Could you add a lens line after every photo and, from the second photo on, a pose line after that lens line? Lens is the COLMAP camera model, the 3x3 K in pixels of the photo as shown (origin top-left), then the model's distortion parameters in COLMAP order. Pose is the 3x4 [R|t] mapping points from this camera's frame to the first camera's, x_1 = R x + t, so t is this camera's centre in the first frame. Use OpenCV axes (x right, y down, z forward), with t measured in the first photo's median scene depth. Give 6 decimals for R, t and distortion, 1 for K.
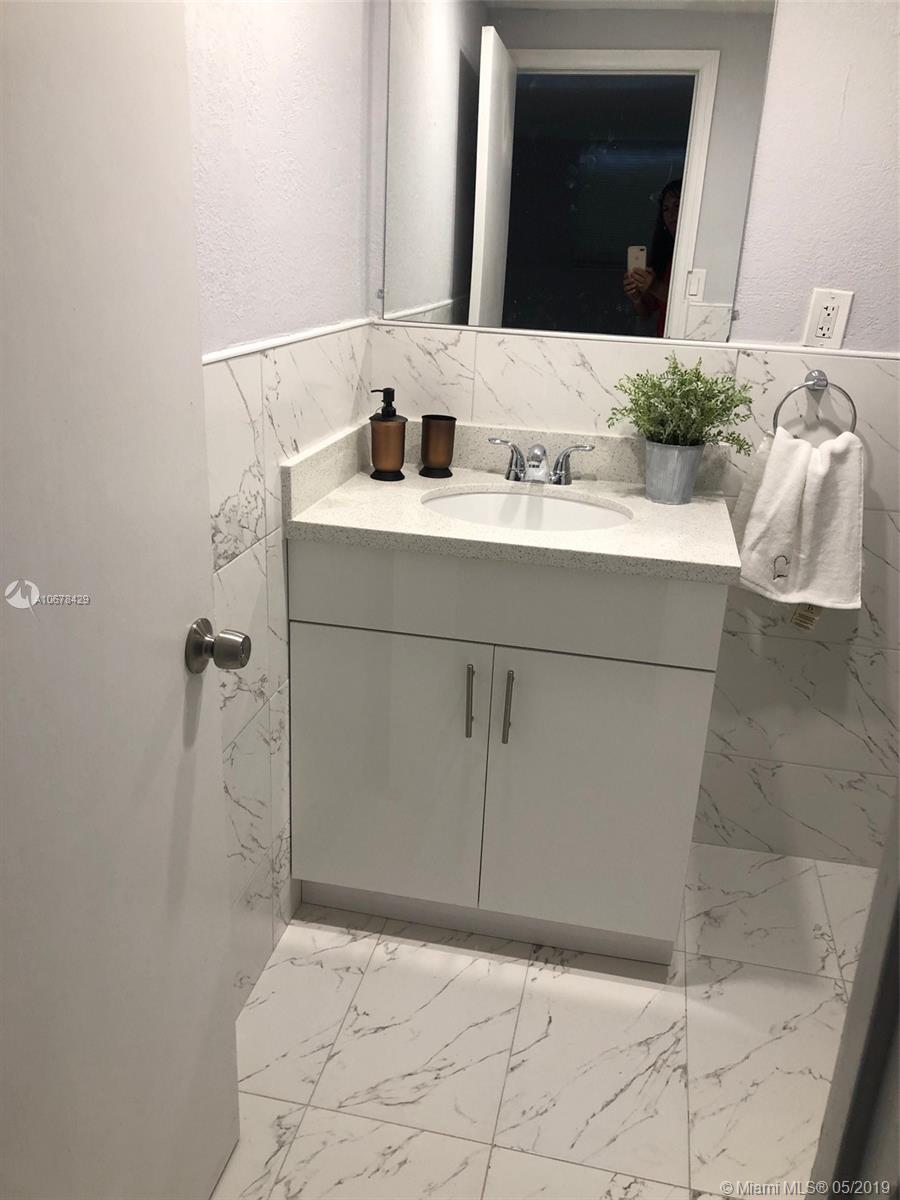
lens RADIAL K [[965.6, 0, 455.7], [0, 965.6, 601.9], [0, 0, 1]] dist [0.013351, -0.020792]
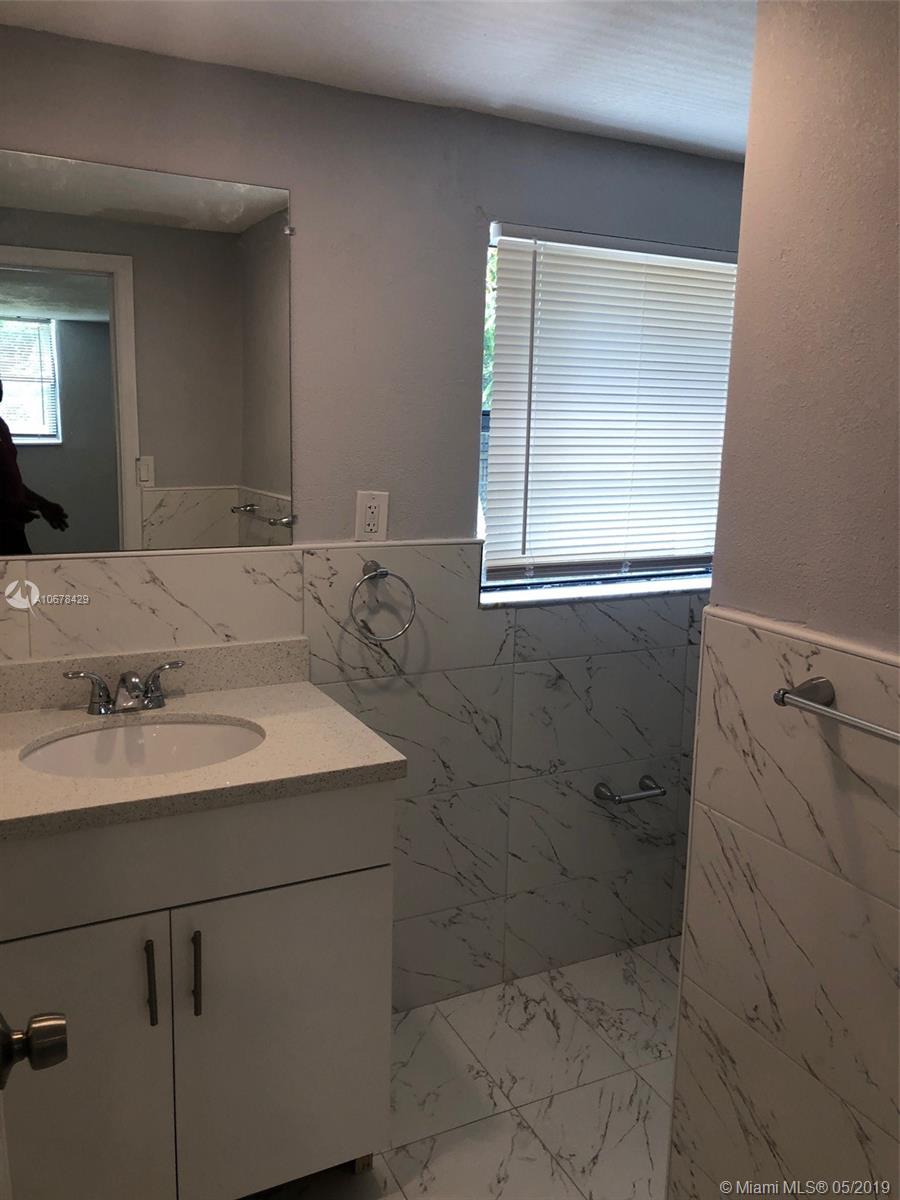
lens RADIAL K [[965.6, 0, 457.4], [0, 965.6, 587.9], [0, 0, 1]] dist [0.013351, -0.020792]
pose [[0.781826, -0.132509, 0.609254, -0.226233], [0.227640, 0.970365, -0.081070, -0.096187], [-0.580456, 0.202073, 0.788820, 0.073535]]
